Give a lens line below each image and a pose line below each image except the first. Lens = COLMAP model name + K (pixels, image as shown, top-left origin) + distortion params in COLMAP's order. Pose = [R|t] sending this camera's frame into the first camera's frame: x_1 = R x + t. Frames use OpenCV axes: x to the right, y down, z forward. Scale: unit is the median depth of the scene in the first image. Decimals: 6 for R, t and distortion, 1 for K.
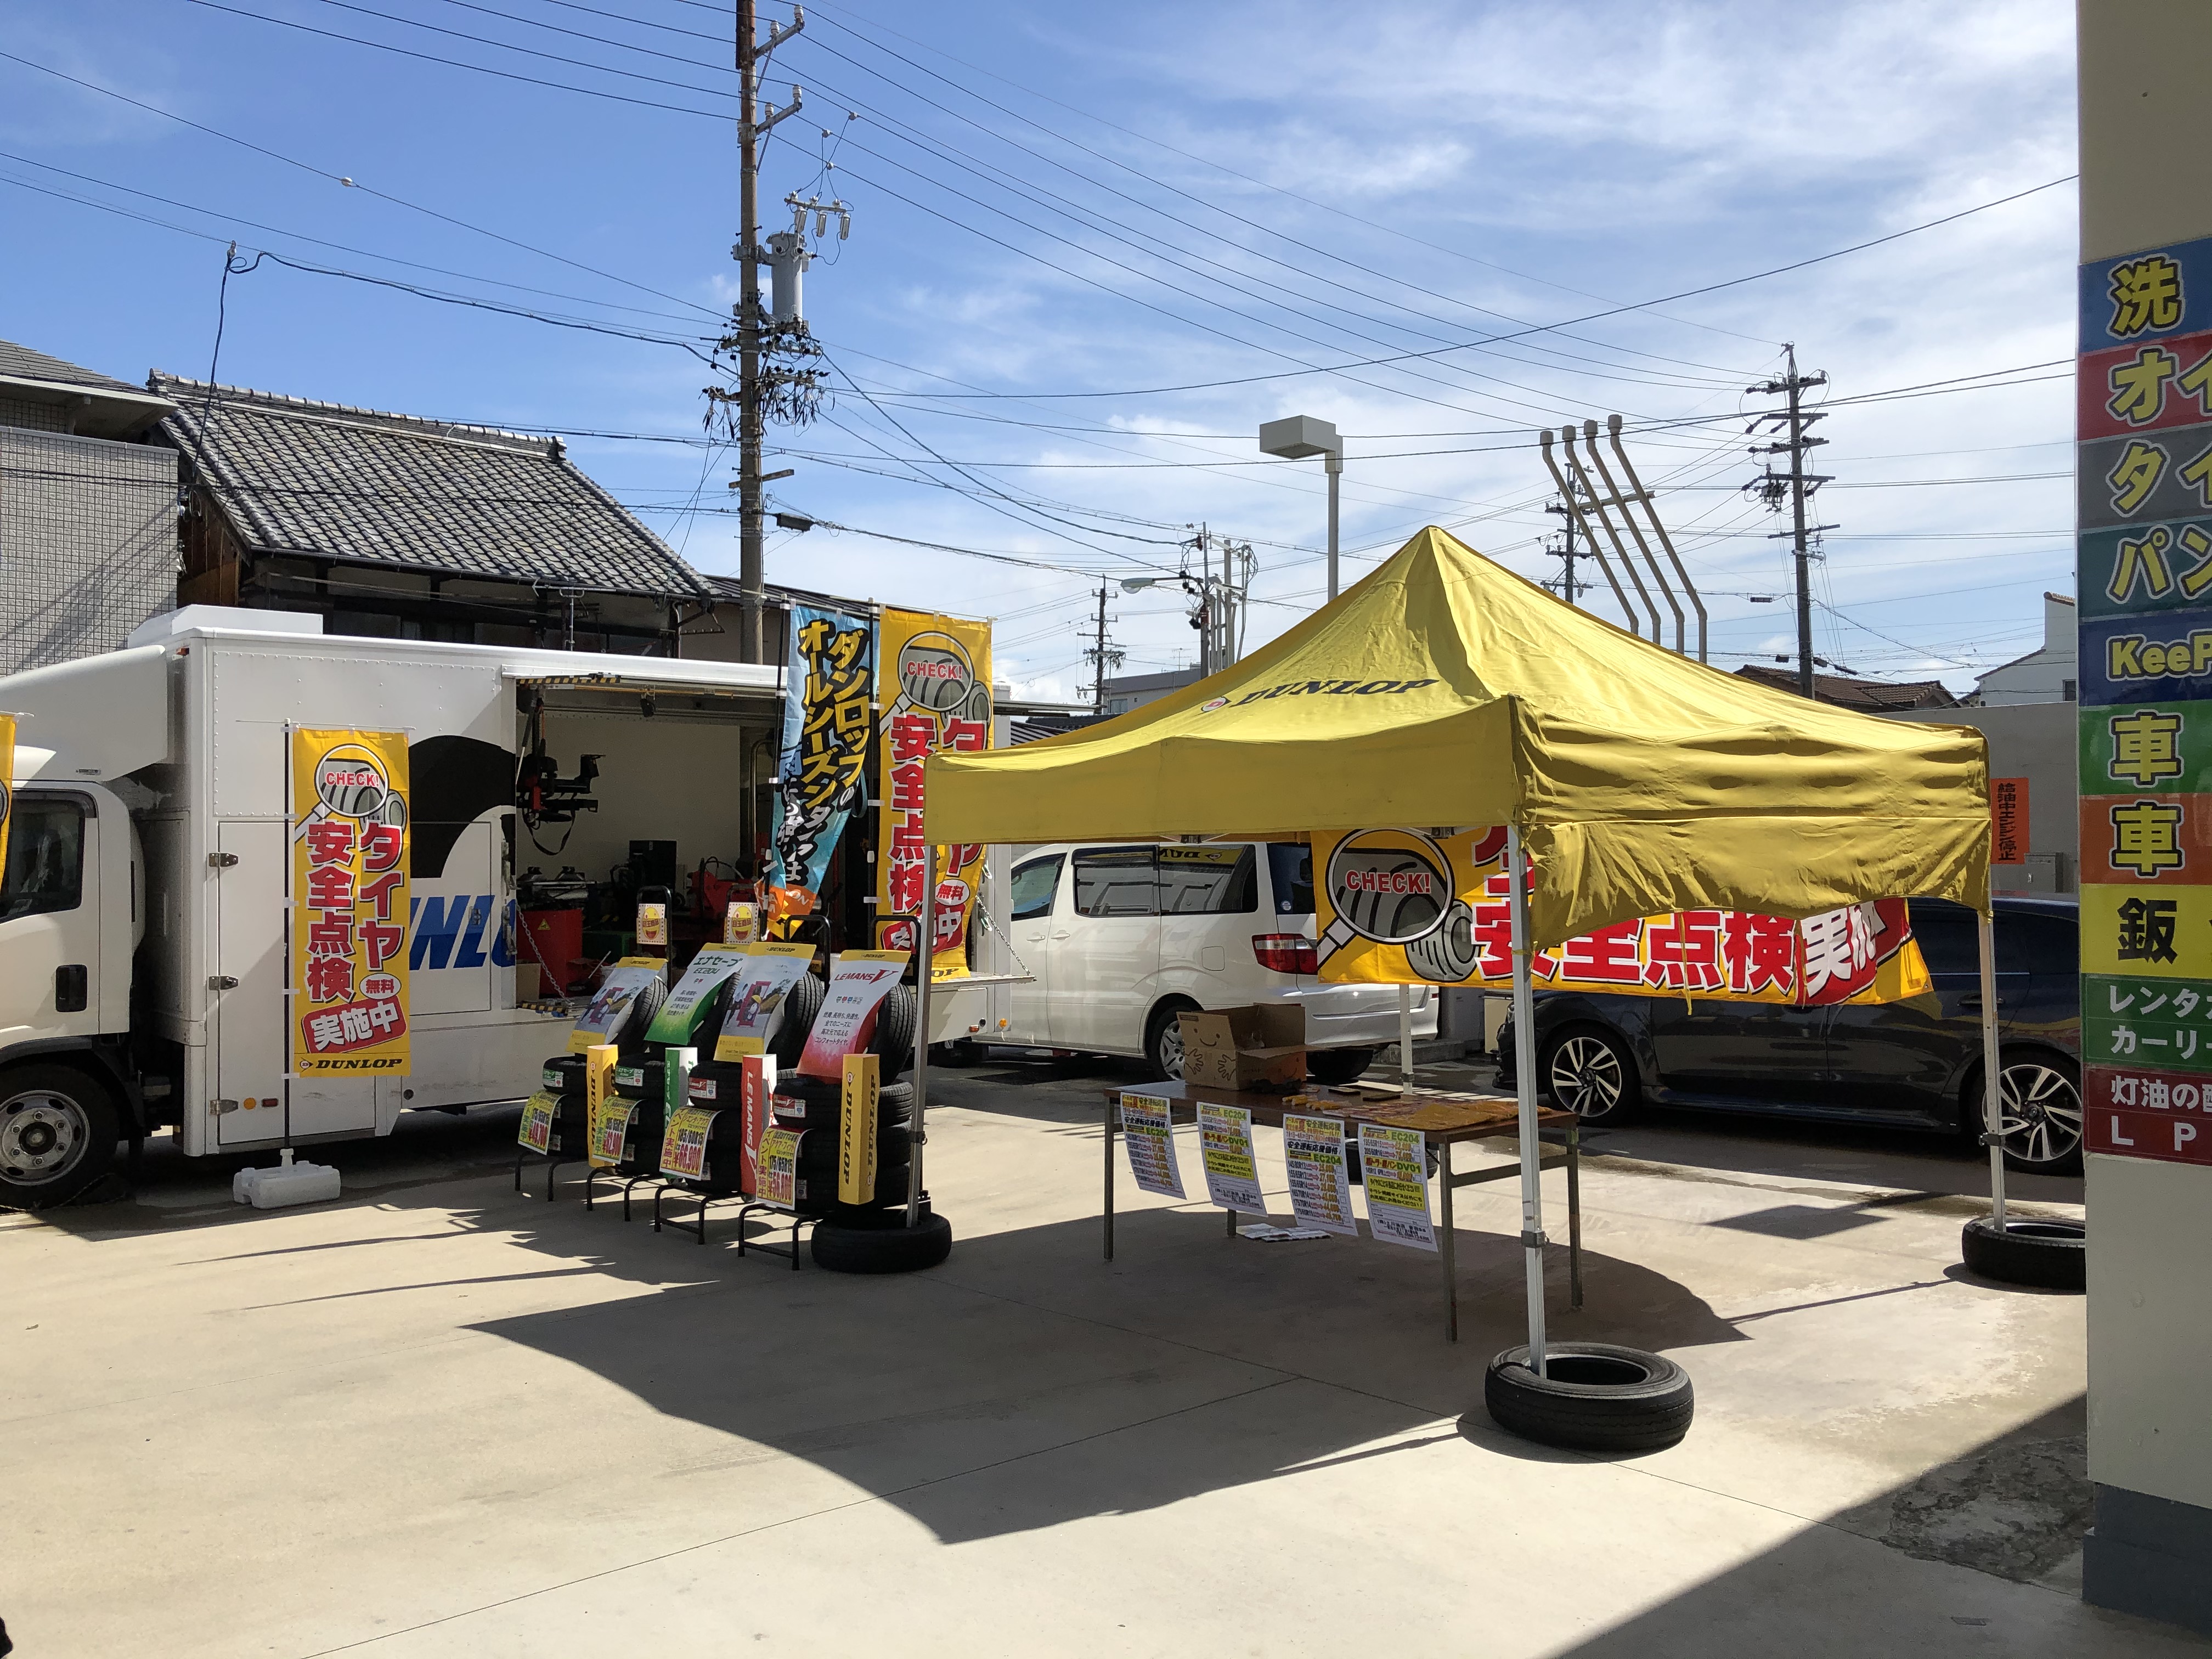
lens RADIAL K [[1811.9, 0, 1116.8], [0, 1811.9, 833.4], [0, 0, 1]] dist [0.014837, -0.018711]
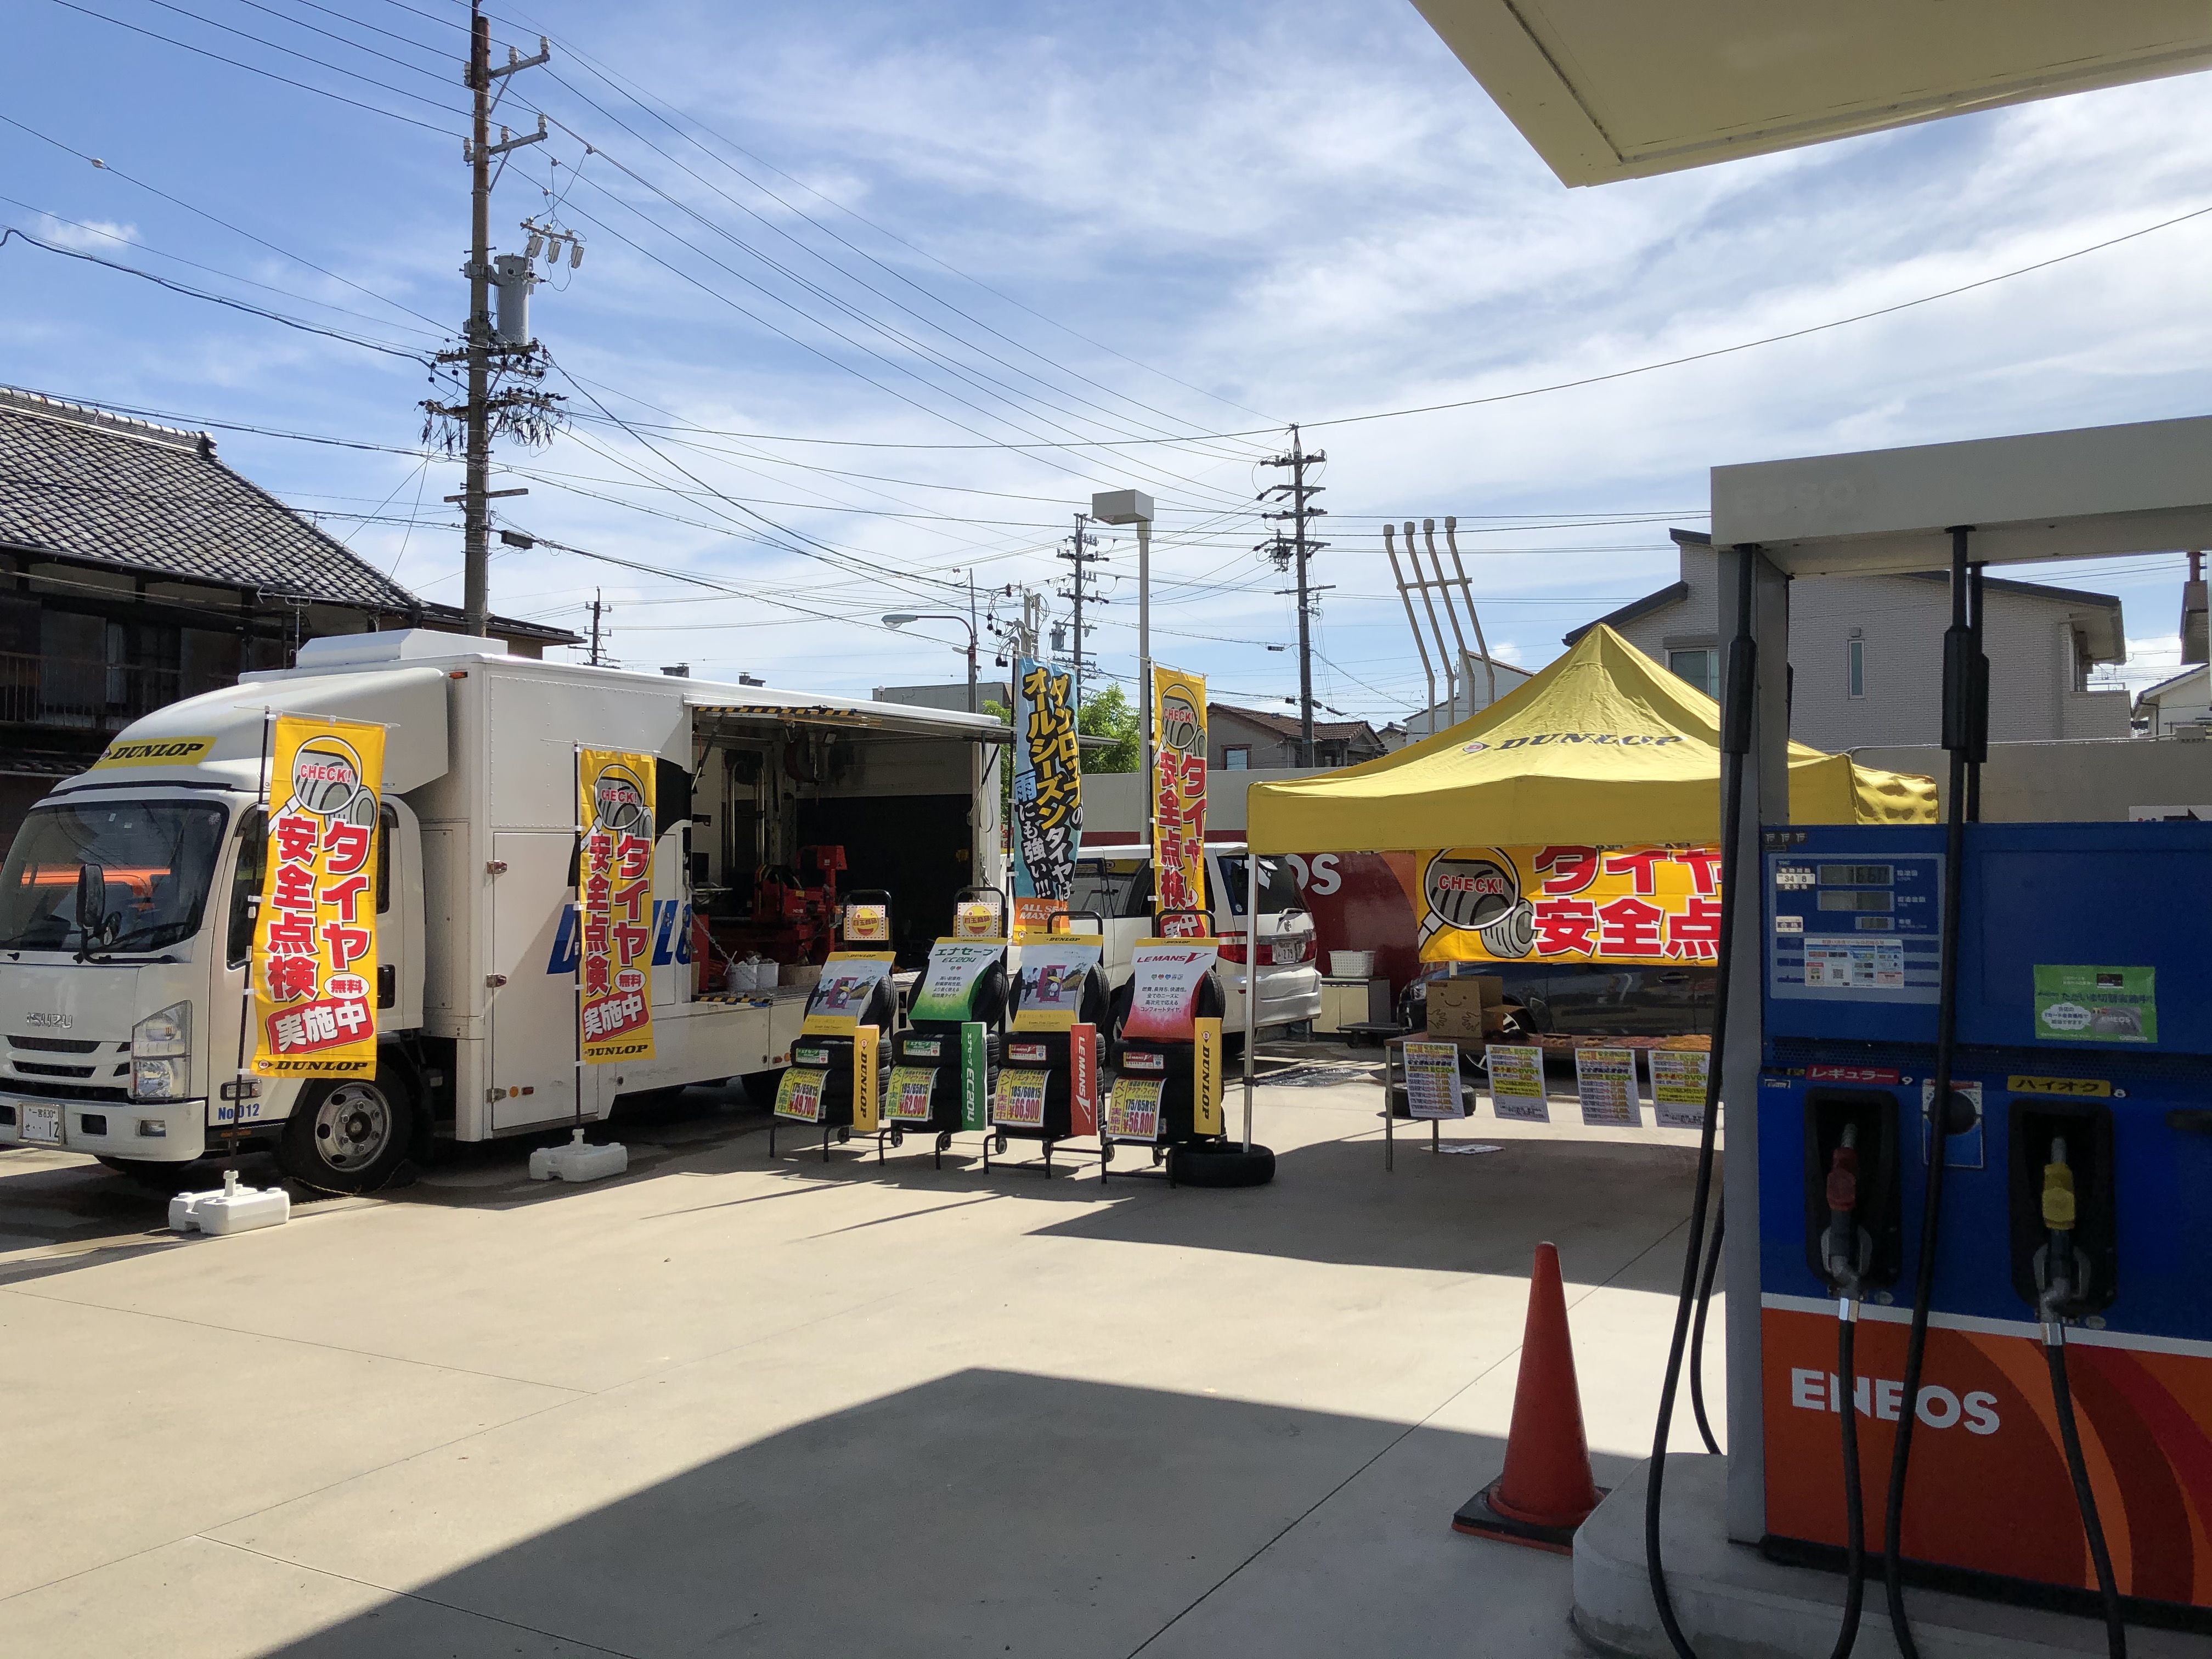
lens RADIAL K [[1811.9, 0, 1102.4], [0, 1811.9, 832.9], [0, 0, 1]] dist [0.014837, -0.018711]
pose [[0.944598, 0.006880, 0.328158, -0.204934], [-0.002888, 0.999916, -0.012651, 0.002793], [-0.328217, 0.011002, 0.944538, -0.059015]]
